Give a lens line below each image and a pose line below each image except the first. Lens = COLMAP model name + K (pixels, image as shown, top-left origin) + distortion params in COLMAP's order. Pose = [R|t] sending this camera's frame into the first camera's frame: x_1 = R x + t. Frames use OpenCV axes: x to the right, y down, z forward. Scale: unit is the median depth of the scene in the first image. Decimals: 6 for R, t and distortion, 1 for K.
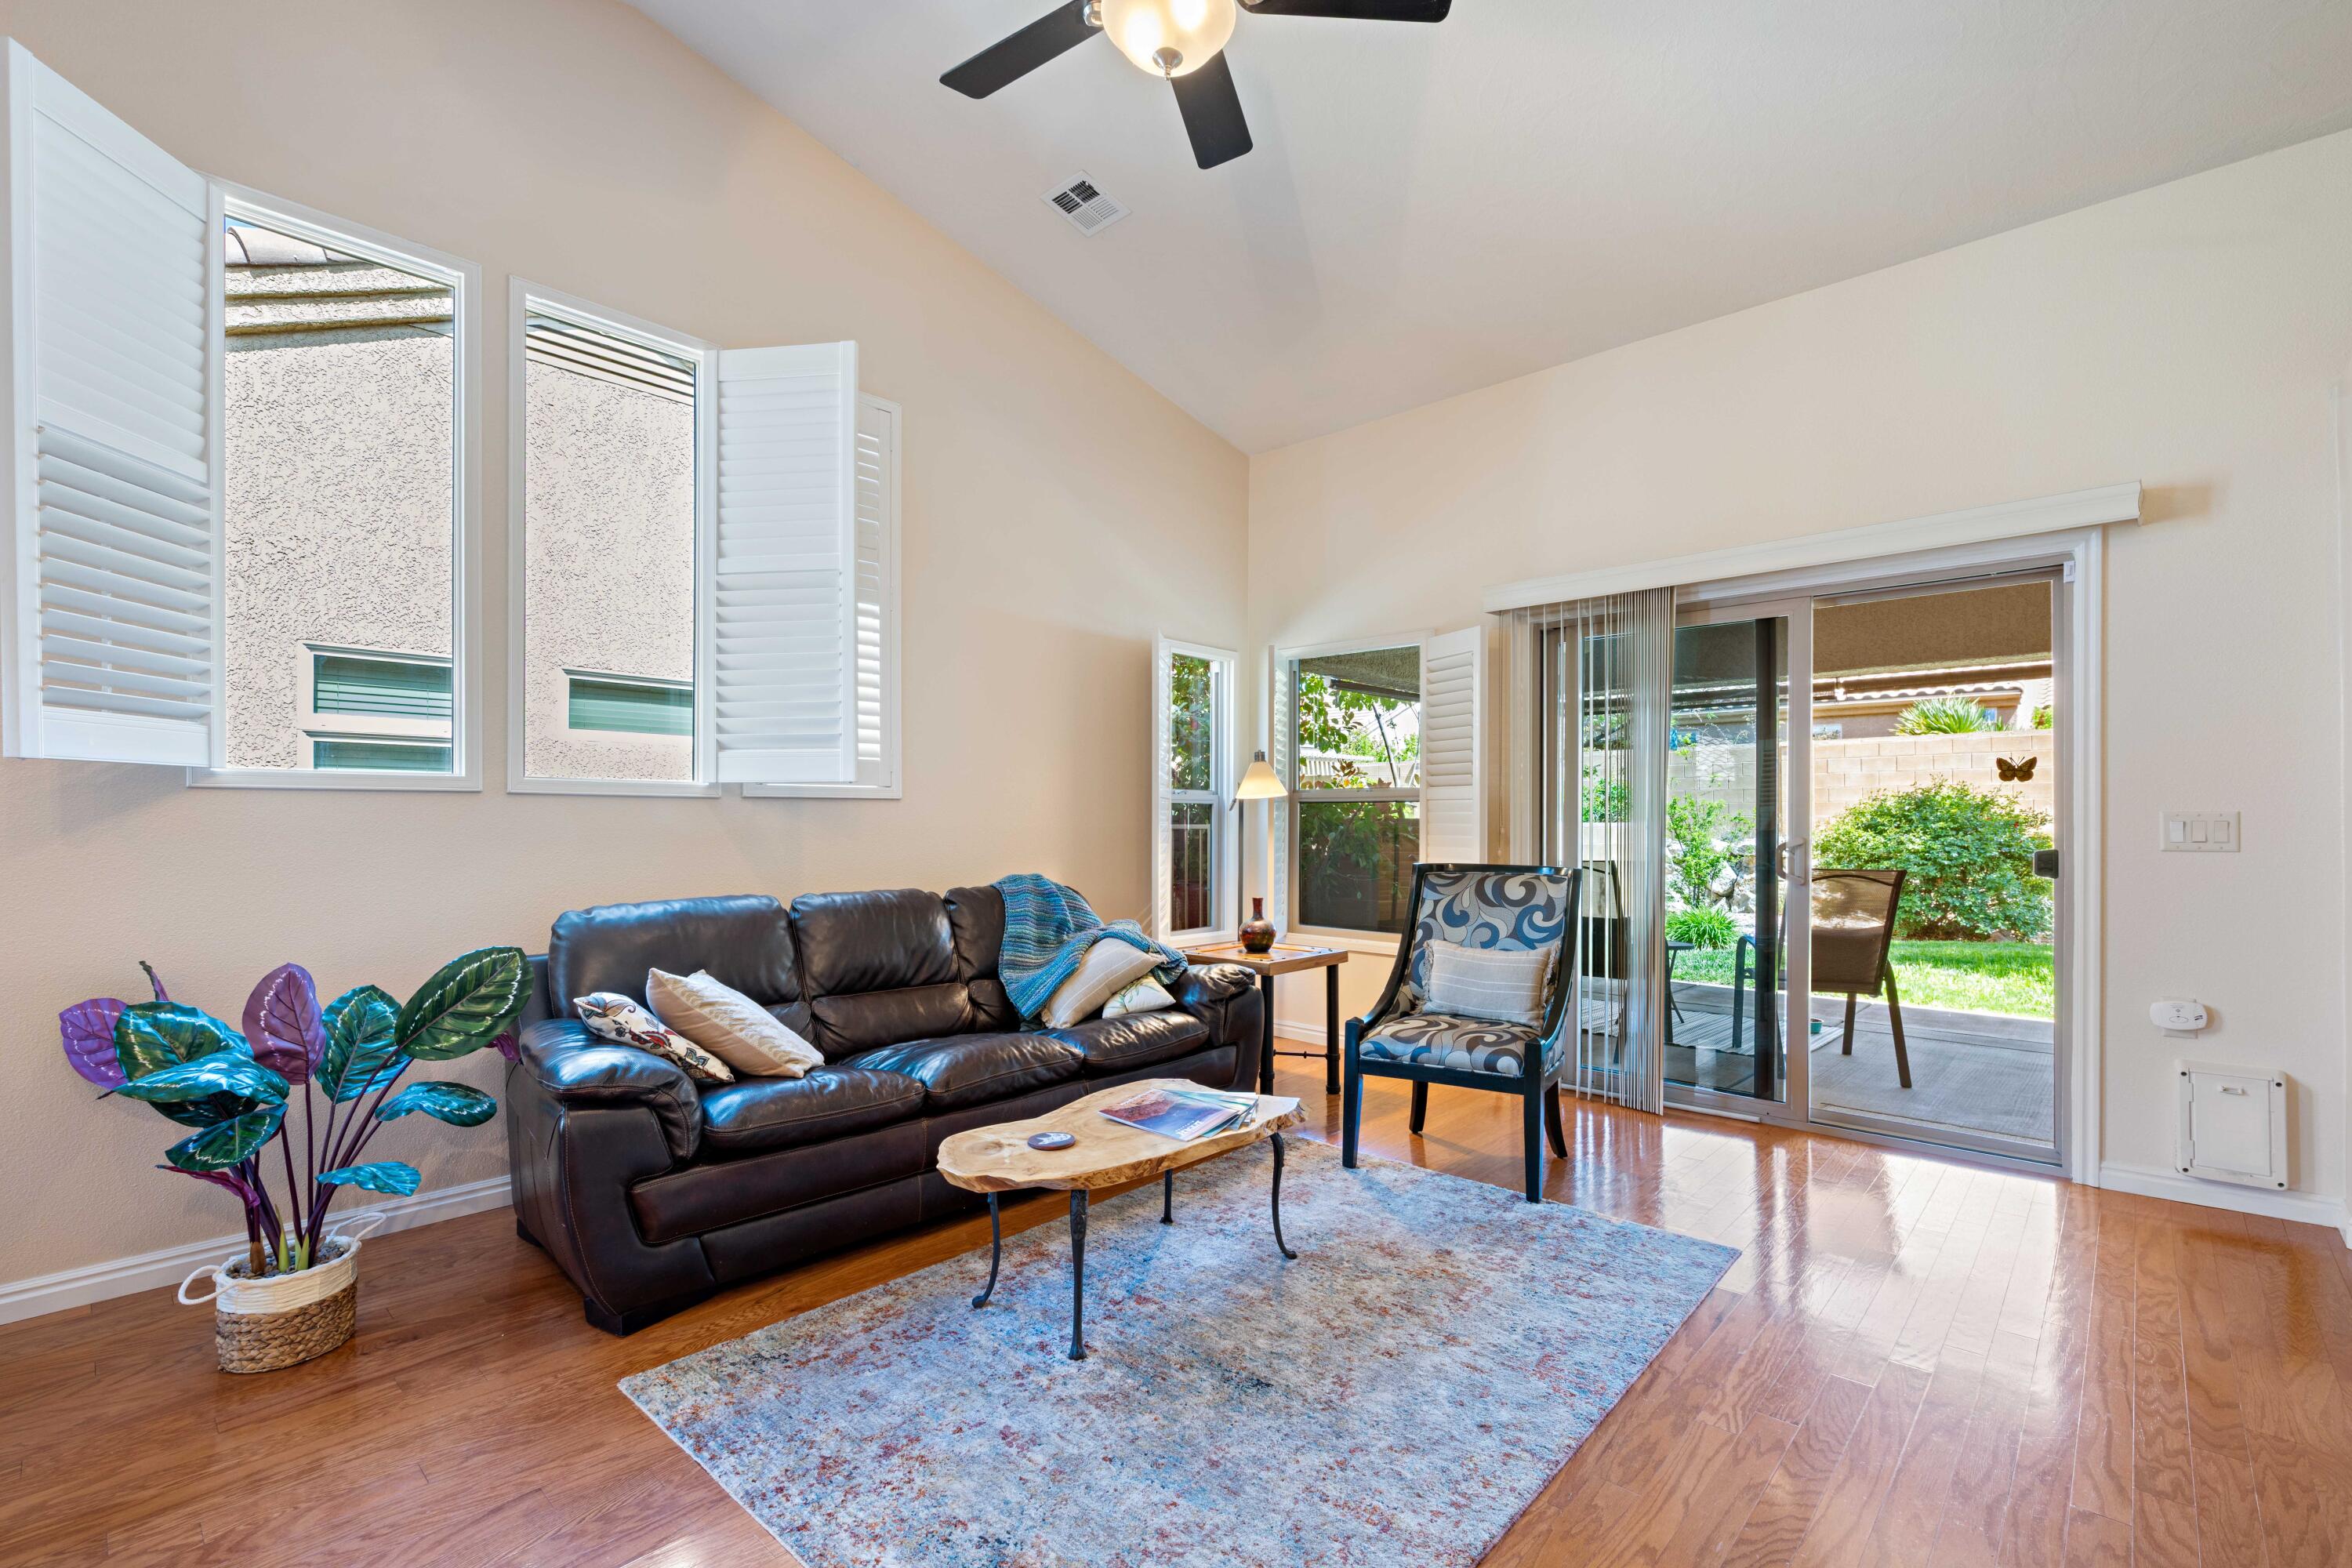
lens RADIAL K [[1041.4, 0, 1182.3], [0, 1041.4, 806.8], [0, 0, 1]] dist [0.000628, -0.000394]
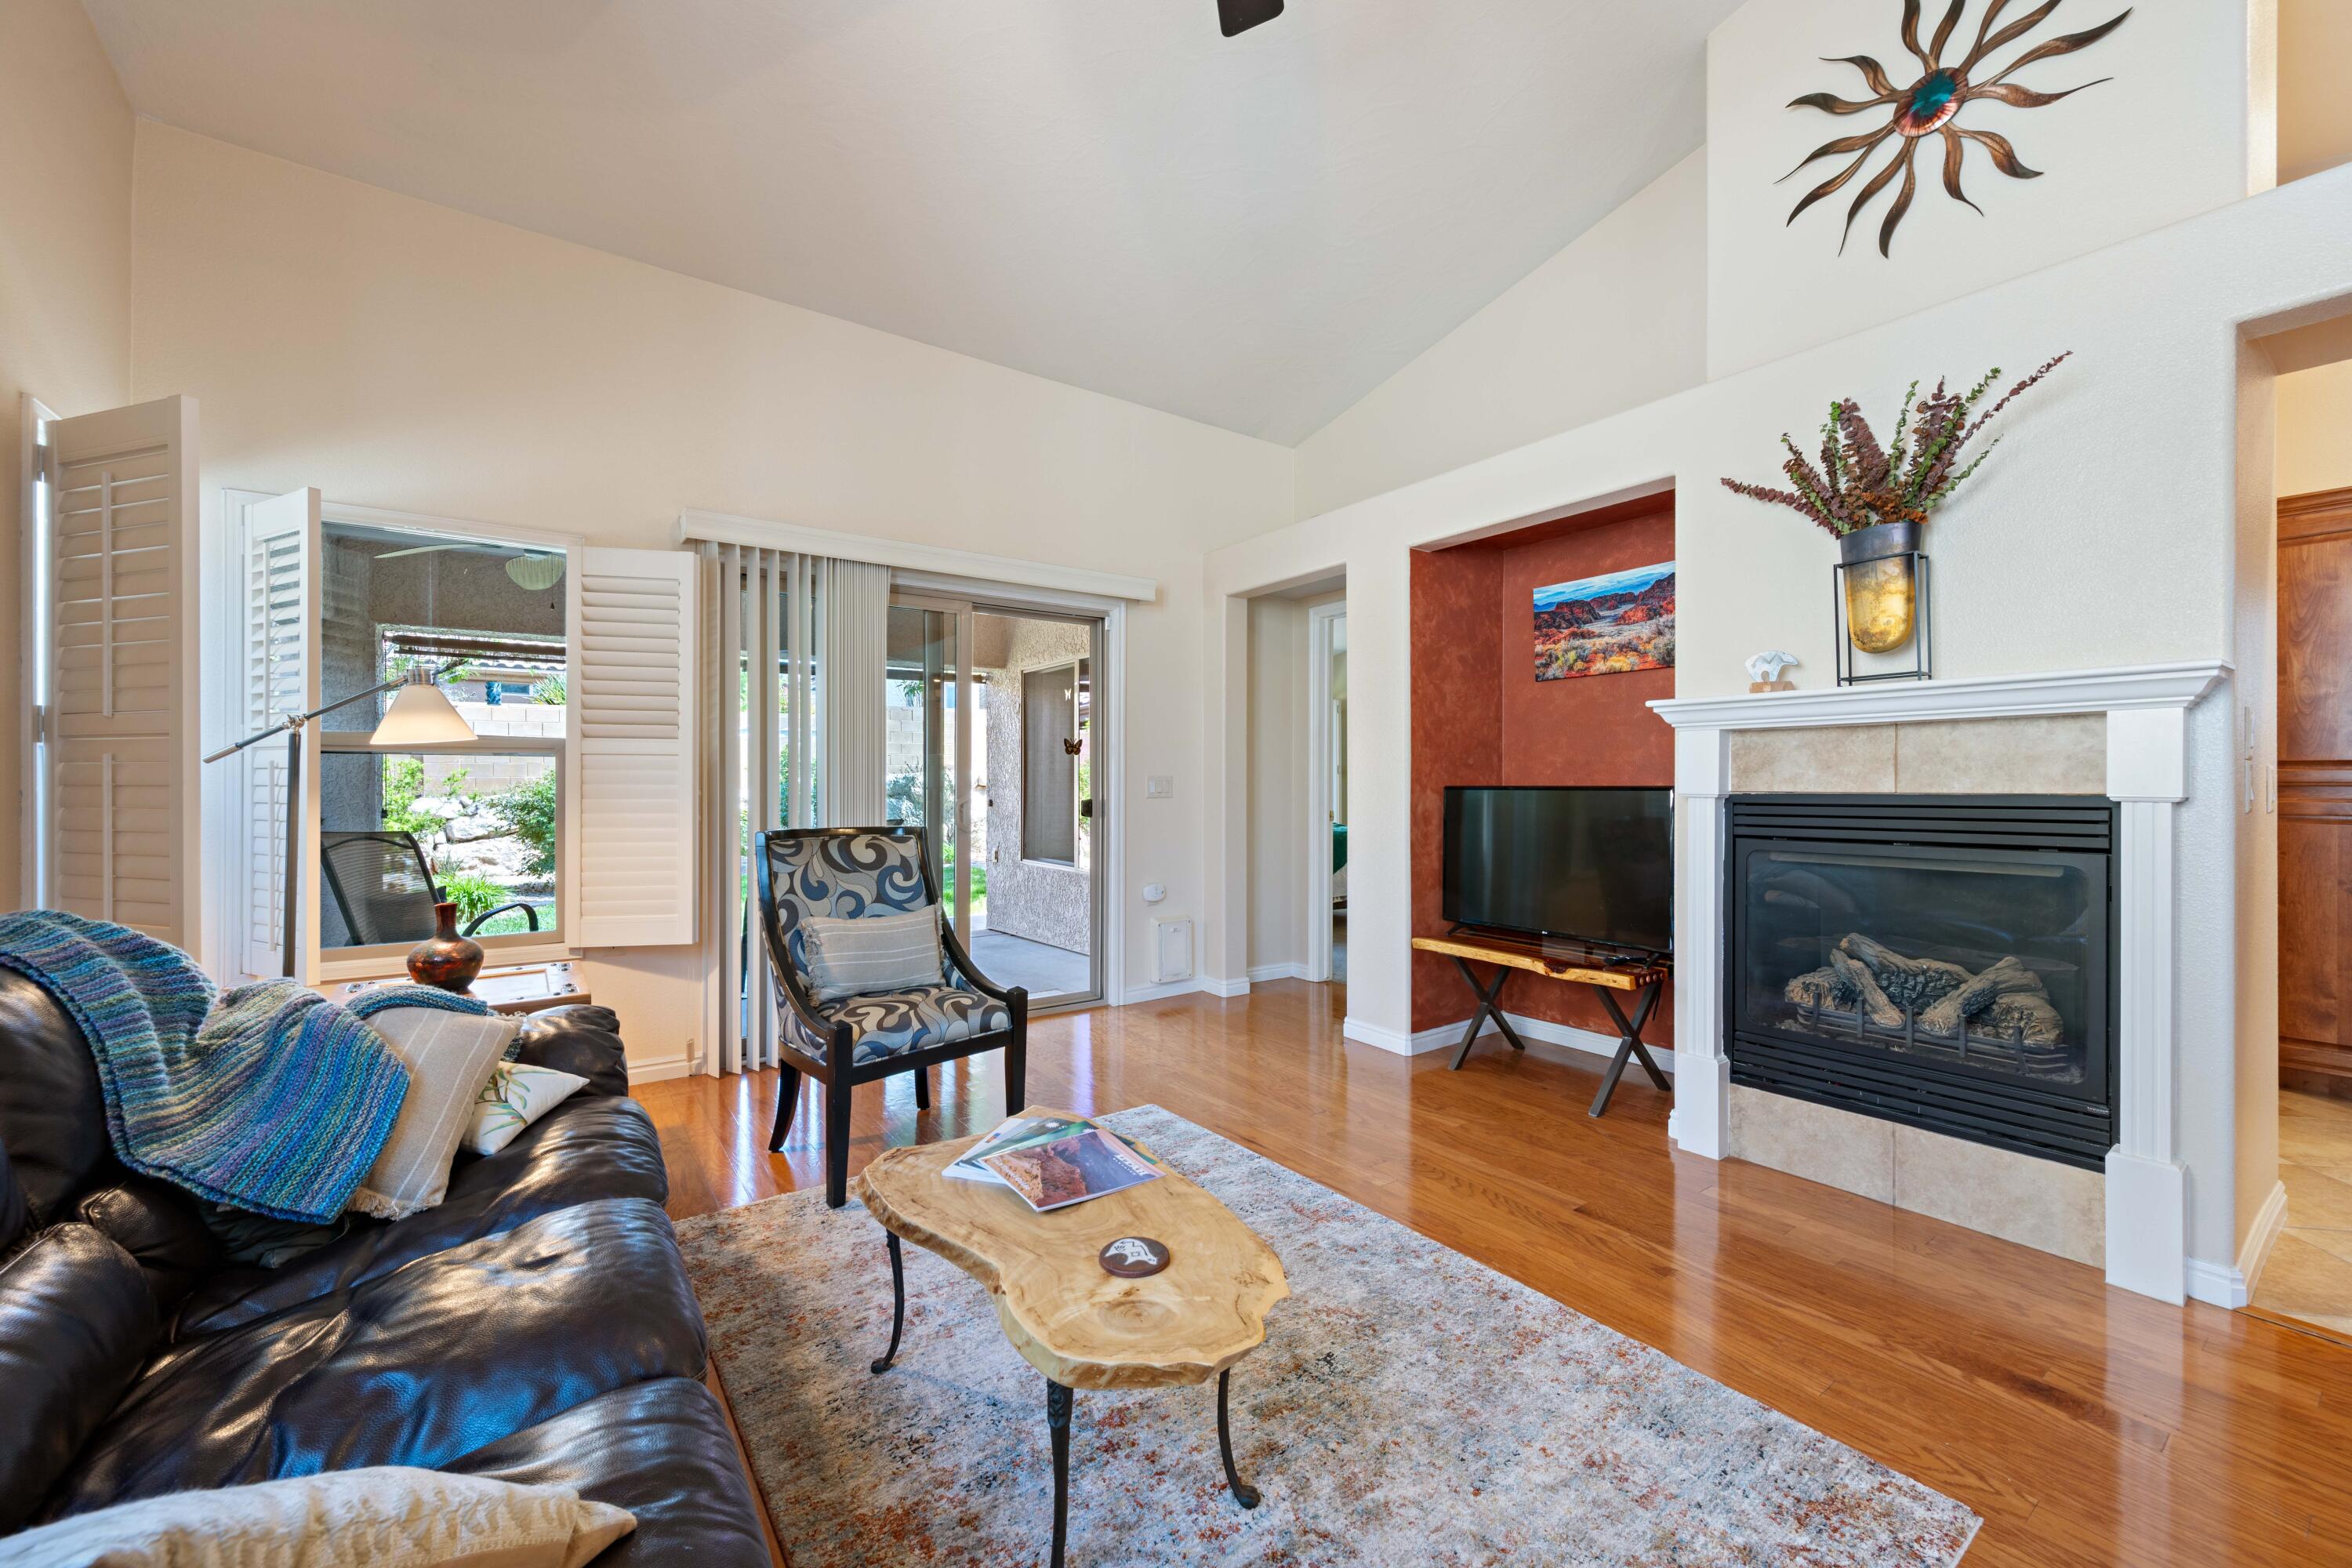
lens RADIAL K [[923.1, 0, 1182.3], [0, 923.1, 782.2], [0, 0, 1]] dist [-0.003004, 0.000748]
pose [[0.201190, -0.001692, 0.979551, -0.528160], [-0.012586, 0.999911, 0.004312, 0.008918], [-0.979471, -0.013196, 0.201151, 0.640663]]
